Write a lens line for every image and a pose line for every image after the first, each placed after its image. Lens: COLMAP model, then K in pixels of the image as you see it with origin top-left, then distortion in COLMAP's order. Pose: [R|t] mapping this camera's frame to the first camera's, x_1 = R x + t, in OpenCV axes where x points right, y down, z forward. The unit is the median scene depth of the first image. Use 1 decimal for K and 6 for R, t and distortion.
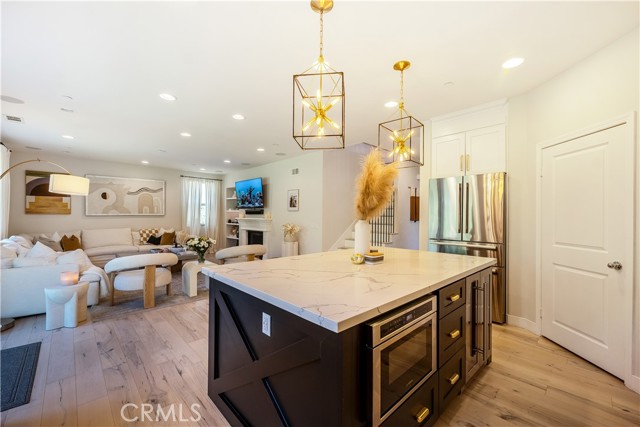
lens RADIAL K [[266.2, 0, 321.5], [0, 266.2, 211.6], [0, 0, 1]] dist [0.004997, 0.000848]
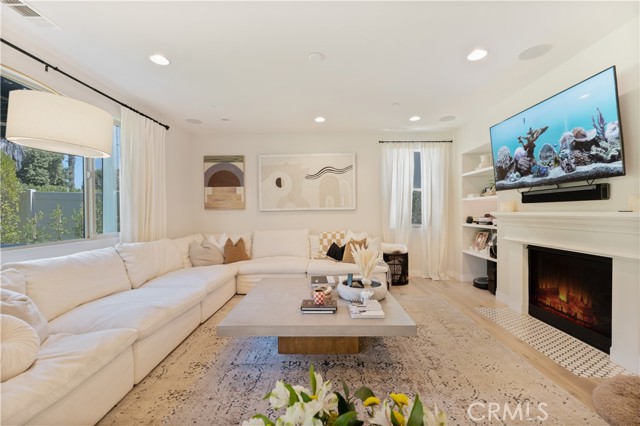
lens RADIAL K [[263.8, 0, 322.7], [0, 263.8, 212.1], [0, 0, 1]] dist [0.003575, 0.000591]
pose [[0.701667, -0.013975, -0.712368, -0.229015], [0.021386, 0.999770, 0.001451, 0.018567], [0.712184, -0.016253, 0.701805, 0.564397]]
